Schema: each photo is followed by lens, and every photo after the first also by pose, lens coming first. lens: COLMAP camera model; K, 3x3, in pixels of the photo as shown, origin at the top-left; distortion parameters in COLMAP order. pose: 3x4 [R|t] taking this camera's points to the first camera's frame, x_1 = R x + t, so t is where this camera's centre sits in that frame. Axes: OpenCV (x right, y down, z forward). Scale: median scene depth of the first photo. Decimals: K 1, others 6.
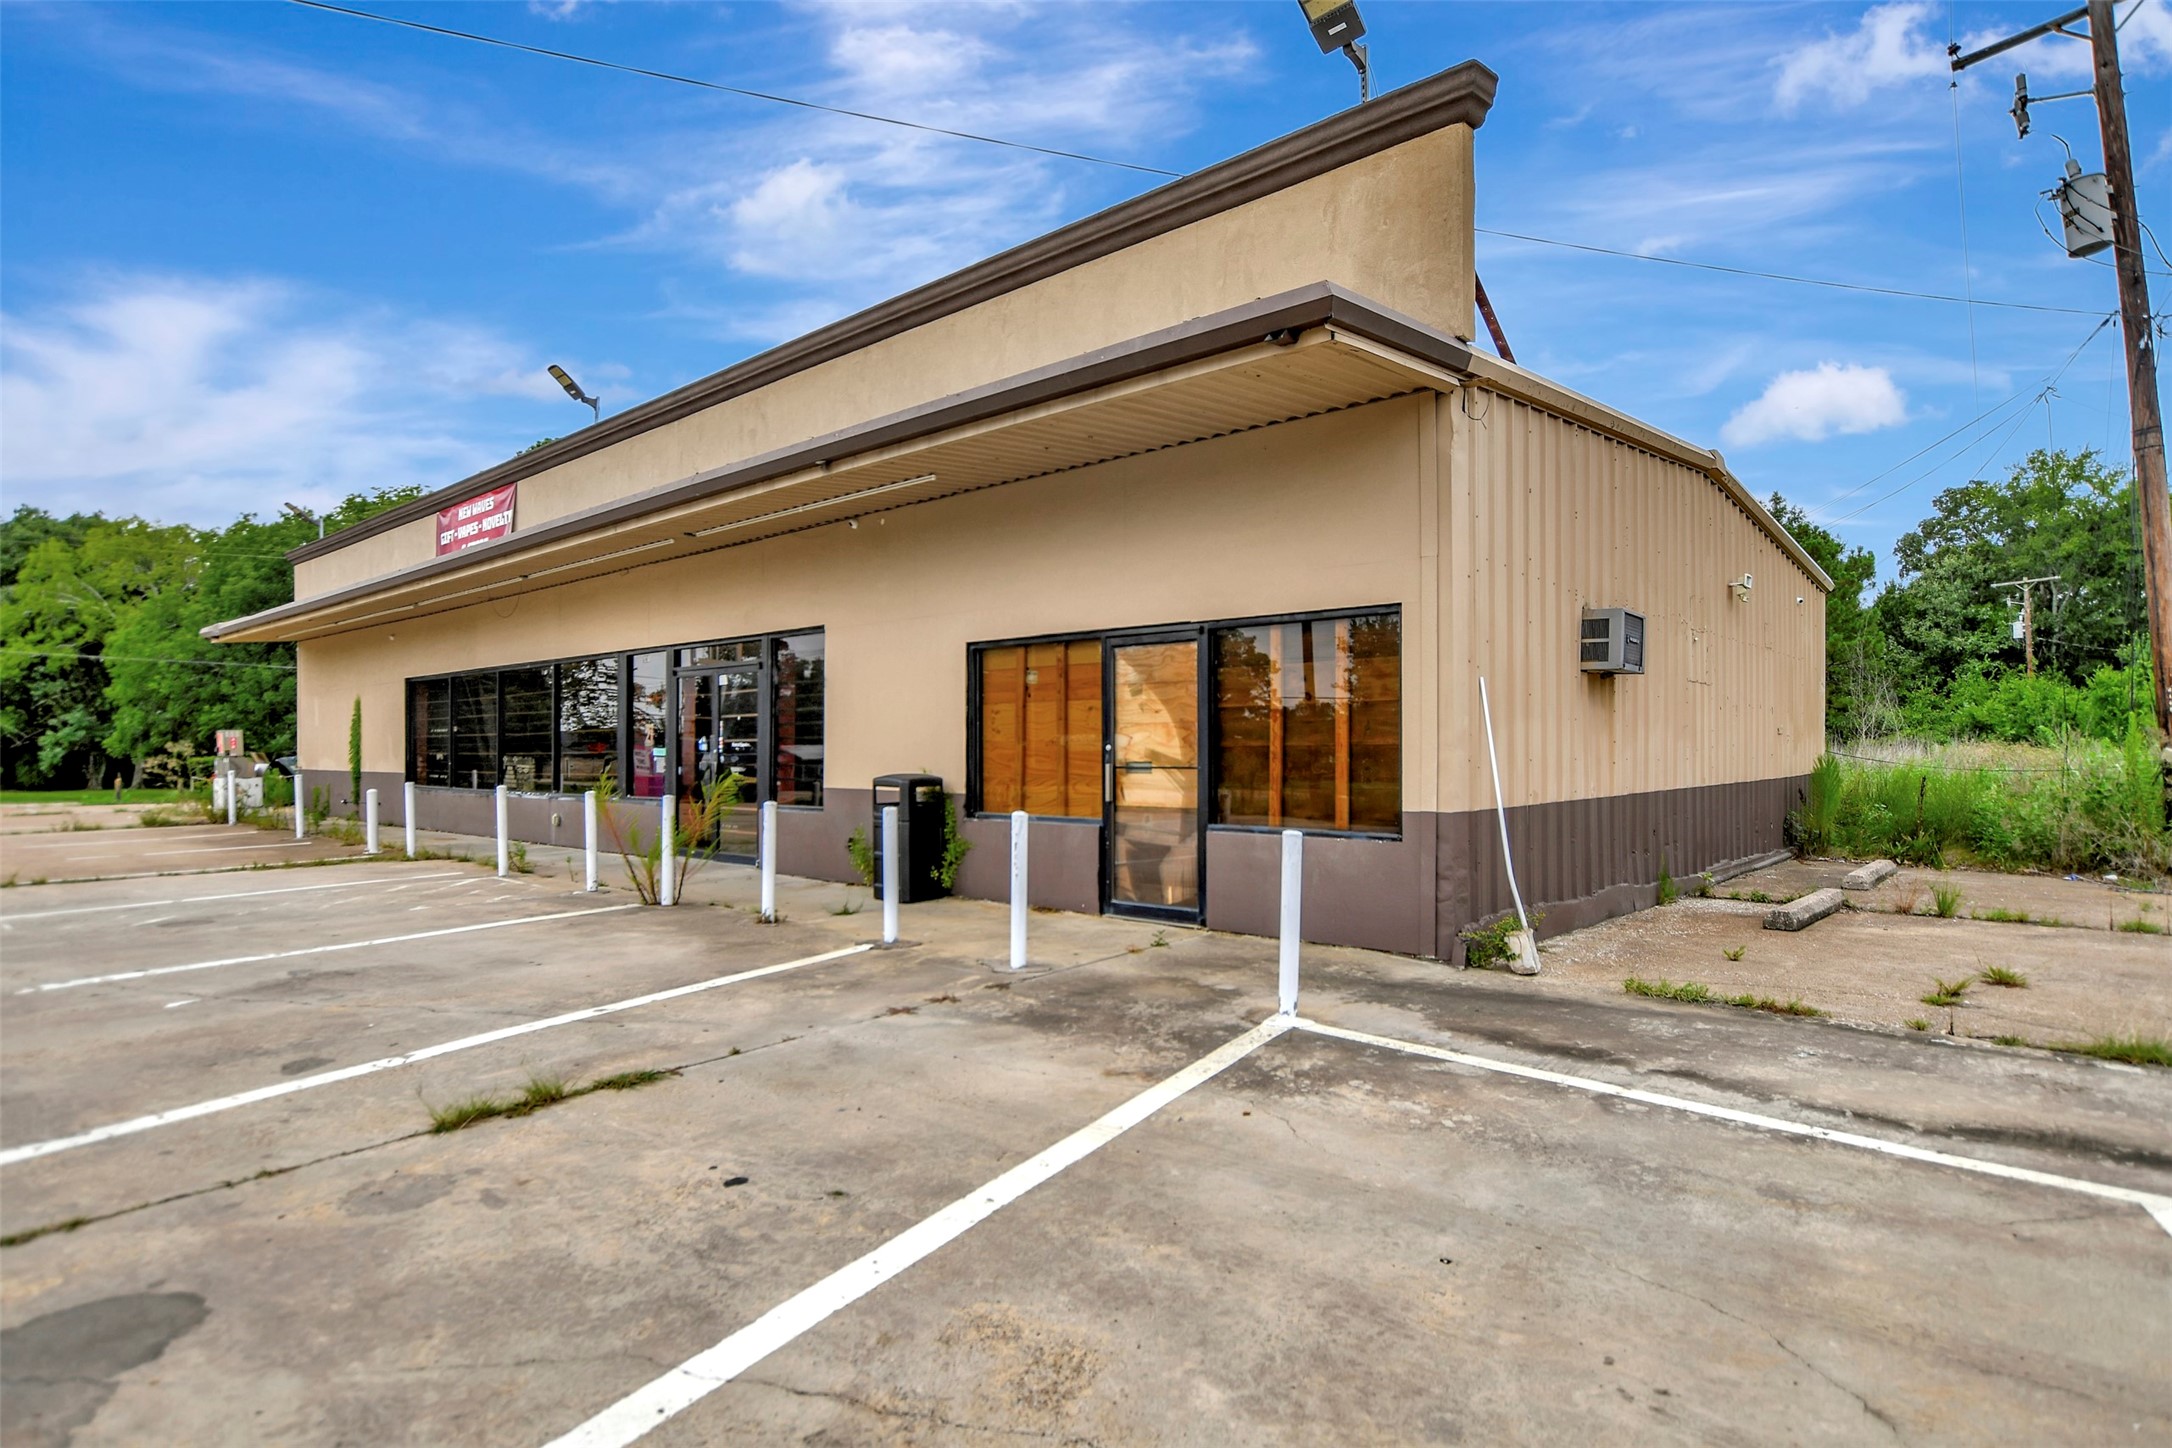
lens RADIAL K [[1162.6, 0, 1008.7], [0, 1162.6, 753.4], [0, 0, 1]] dist [-0.015685, -0.000211]
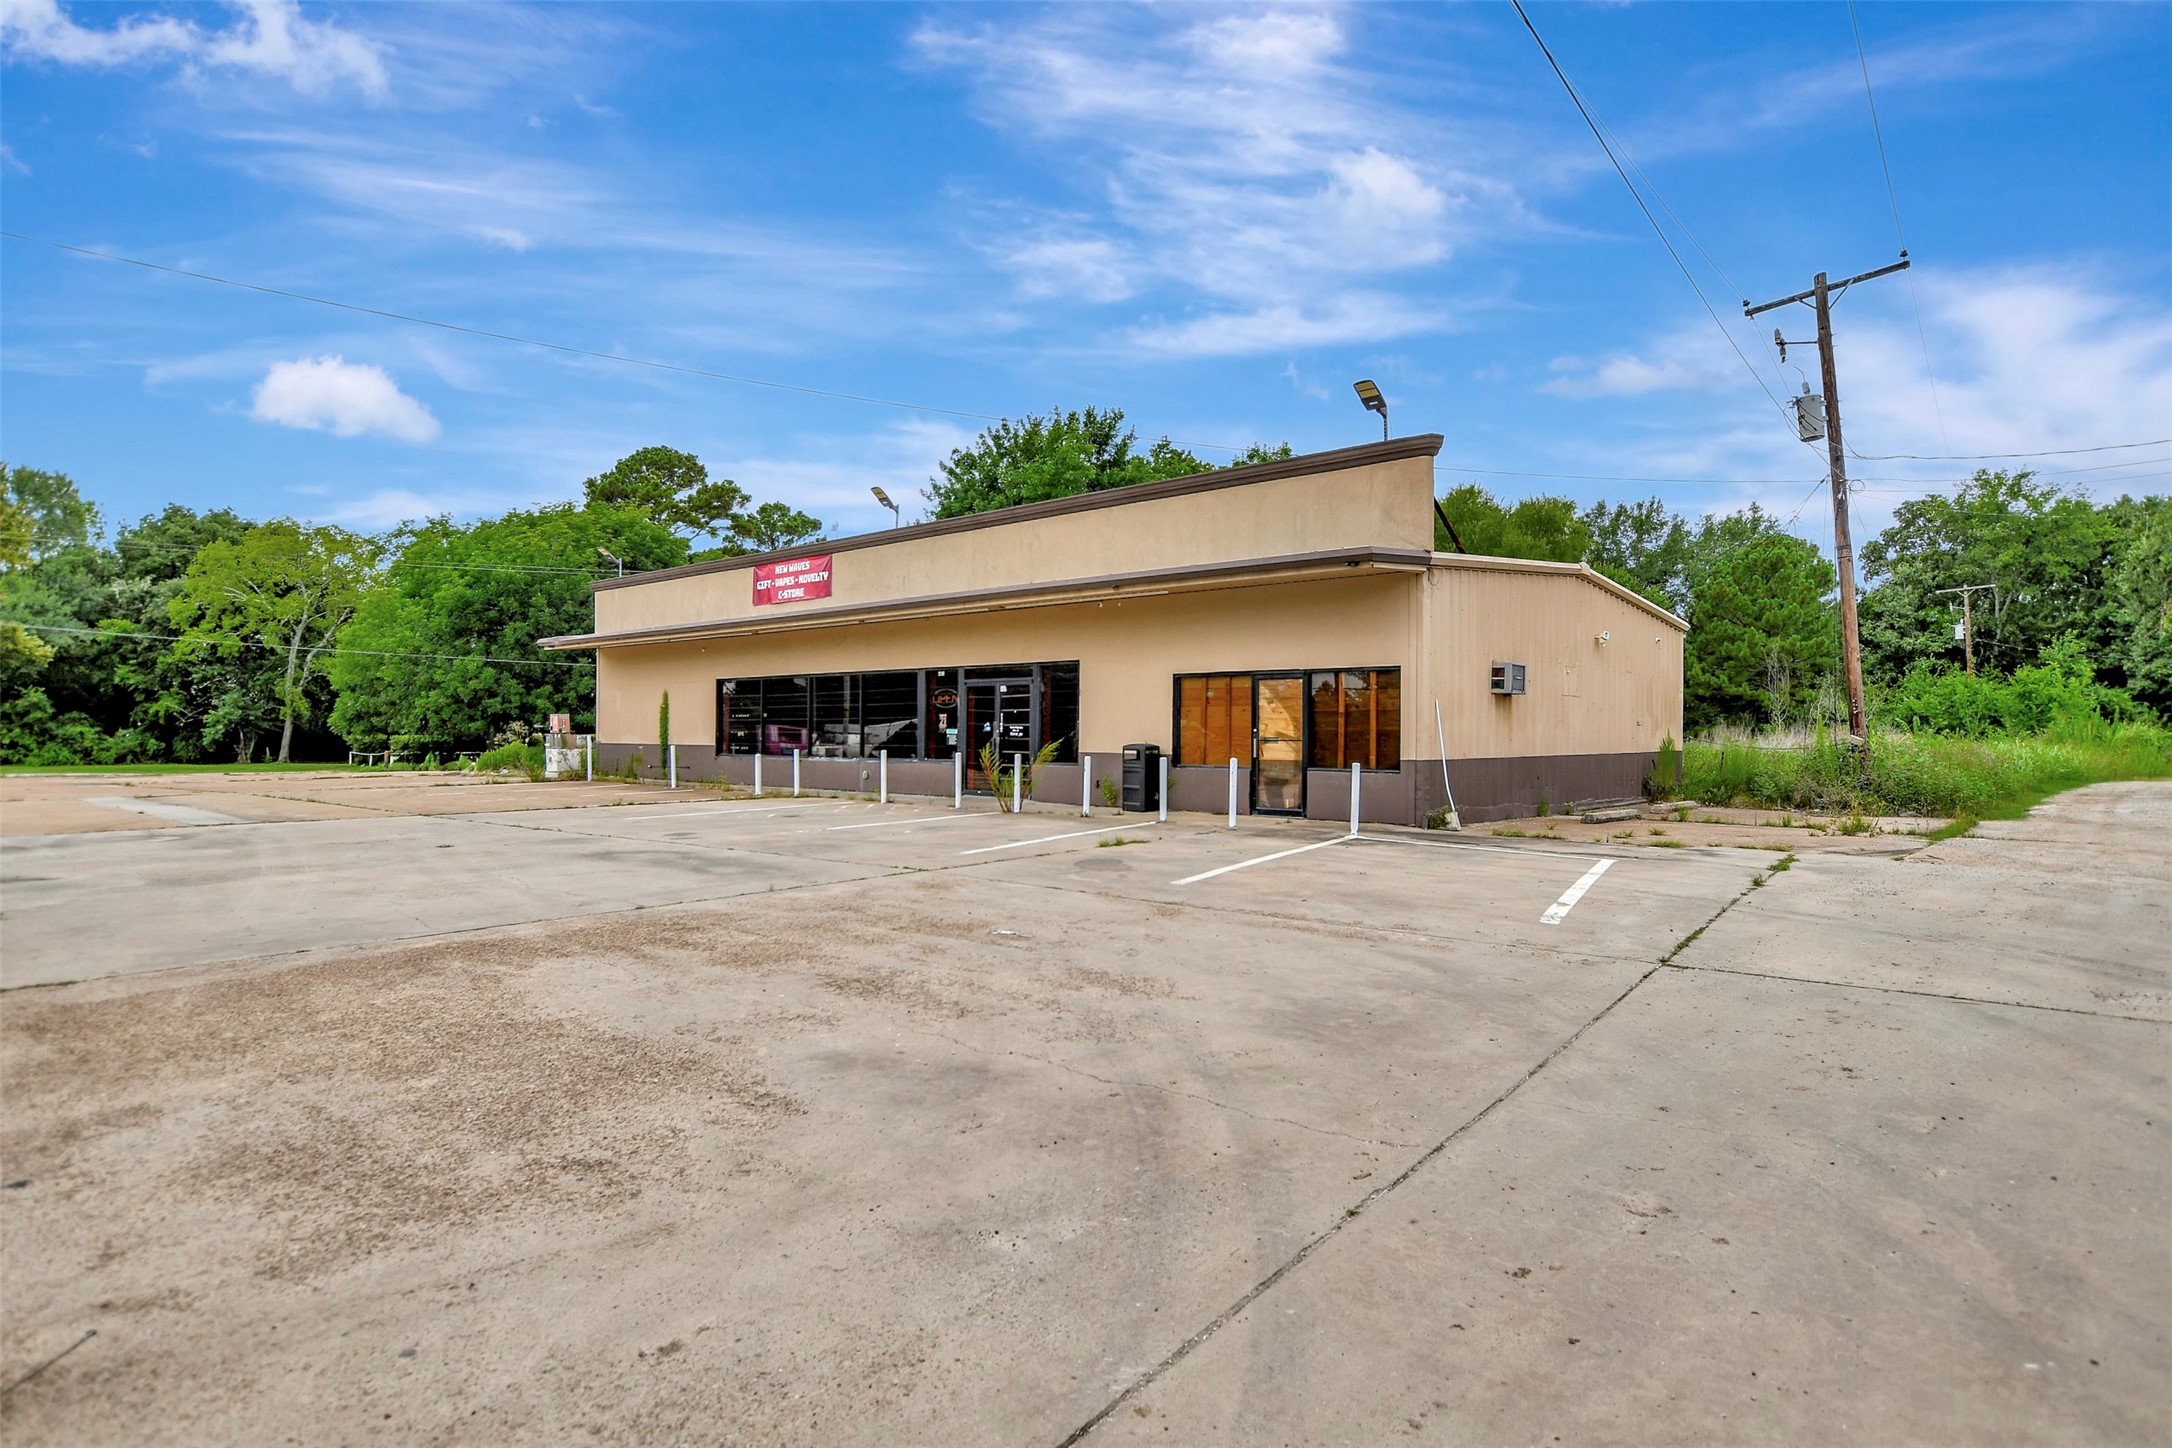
lens RADIAL K [[1153.4, 0, 1057.4], [0, 1153.4, 732.1], [0, 0, 1]] dist [-0.018655, -0.000532]
pose [[0.999664, 0.006697, 0.025038, -0.195049], [-0.006596, 0.999970, -0.004113, 0.005449], [-0.025065, 0.003946, 0.999678, -0.621156]]
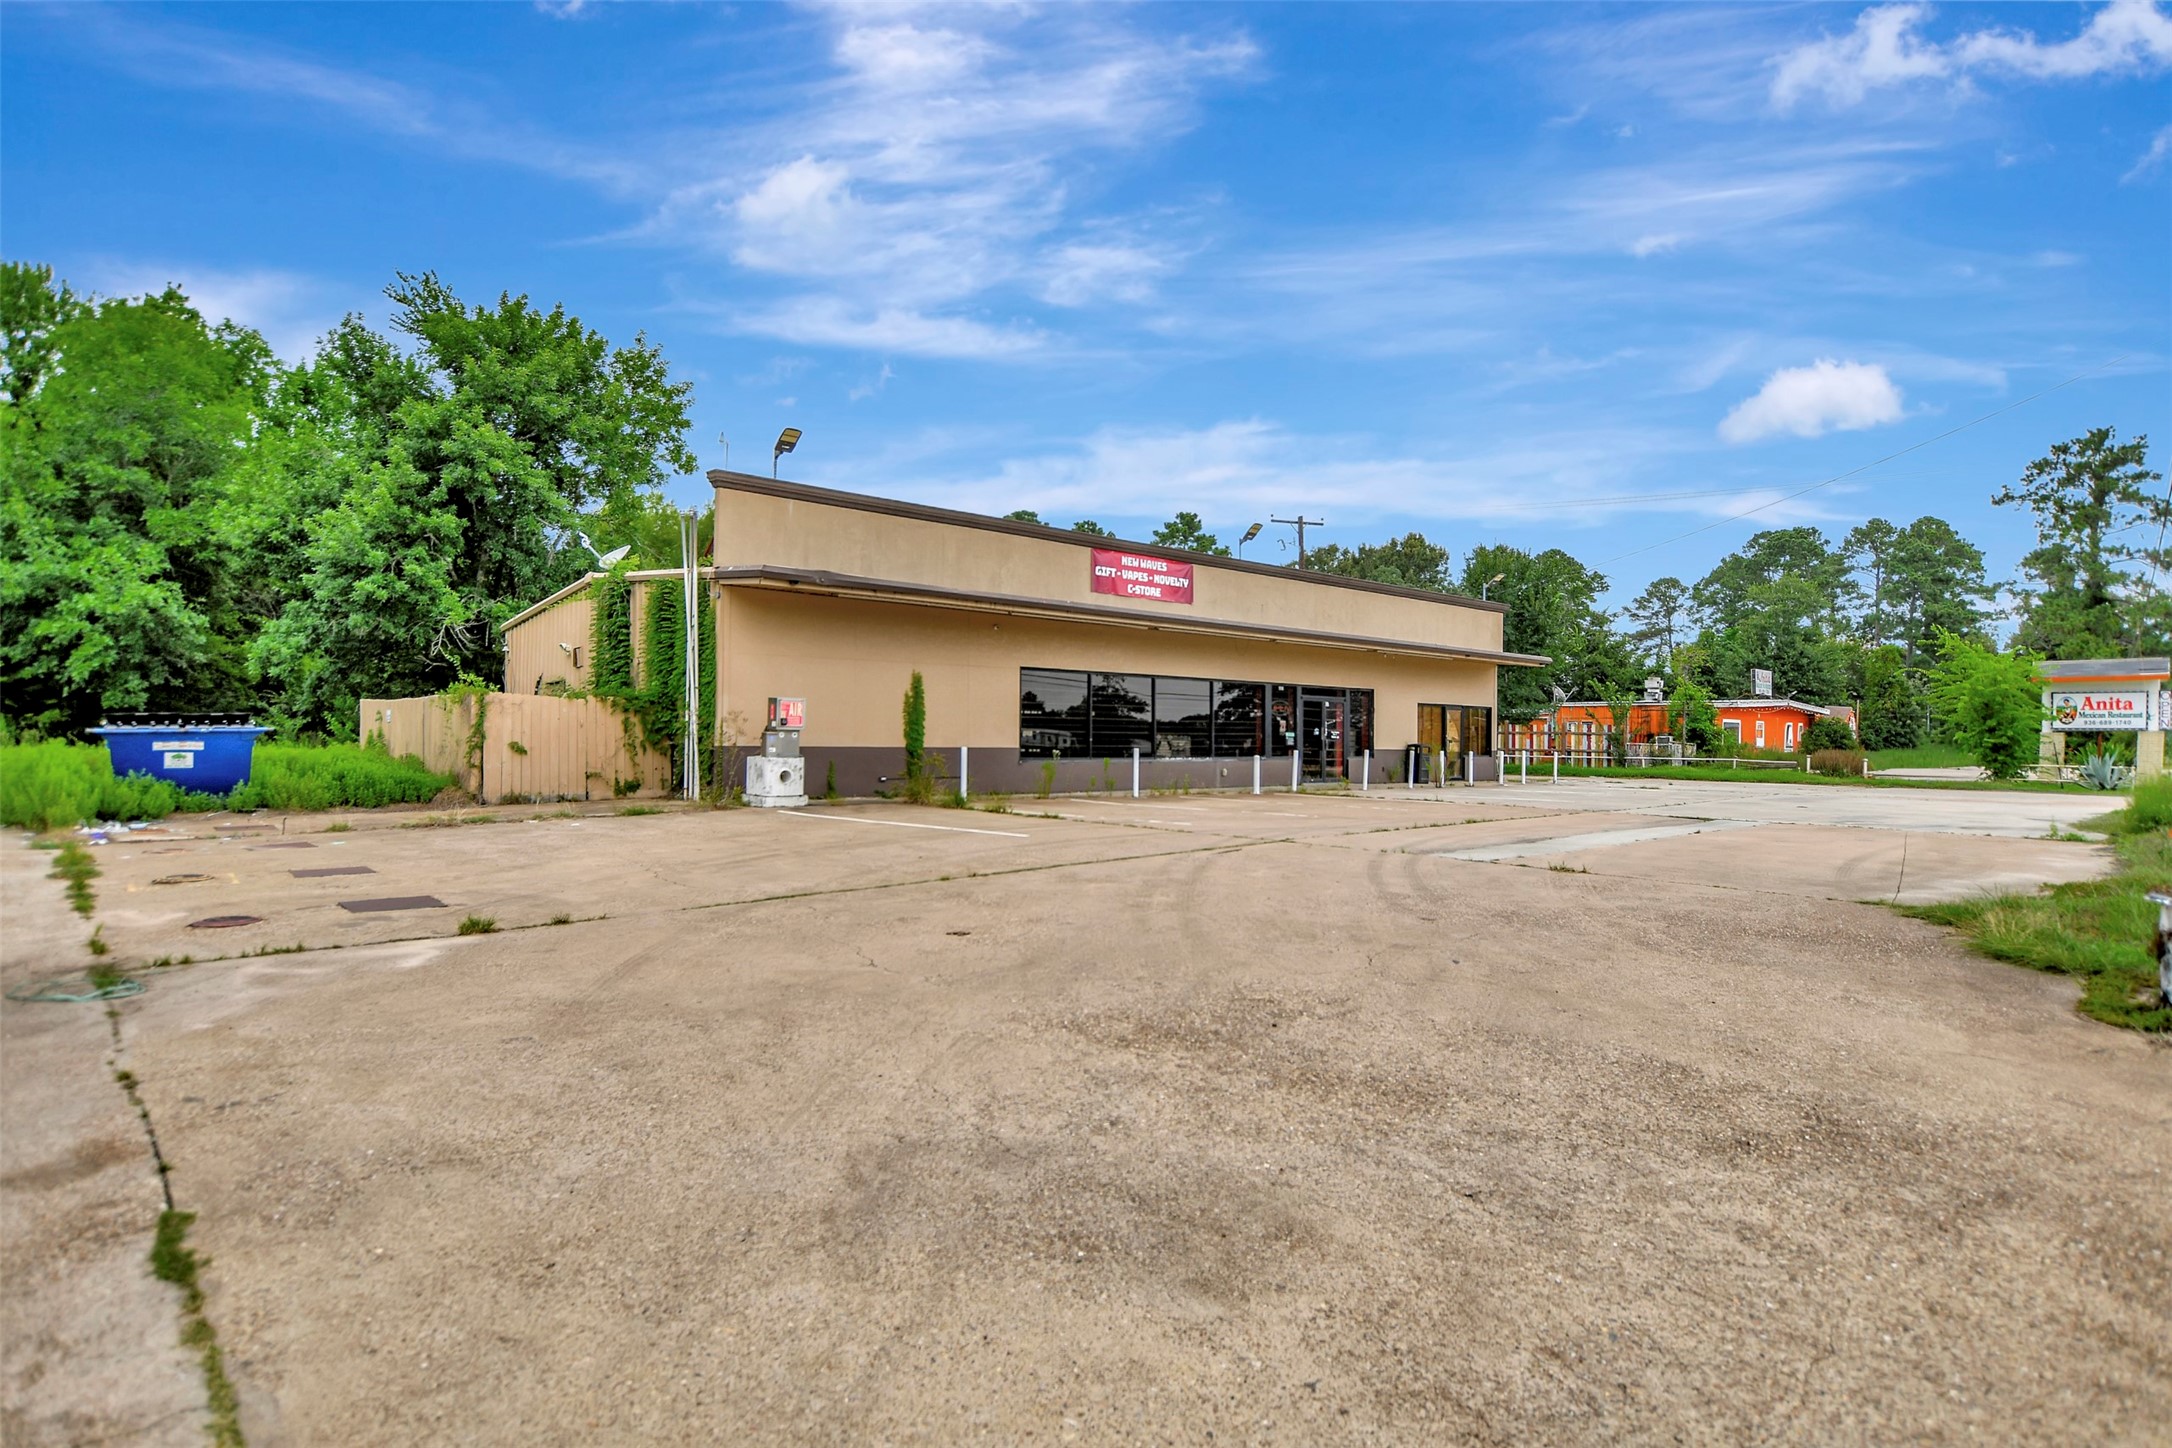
lens RADIAL K [[1153.4, 0, 1057.4], [0, 1153.4, 732.1], [0, 0, 1]] dist [-0.018655, -0.000532]
pose [[0.100492, 0.004945, 0.994926, -2.408796], [-0.011783, 0.999923, -0.003780, 0.007477], [-0.994868, -0.011344, 0.100543, 1.214175]]
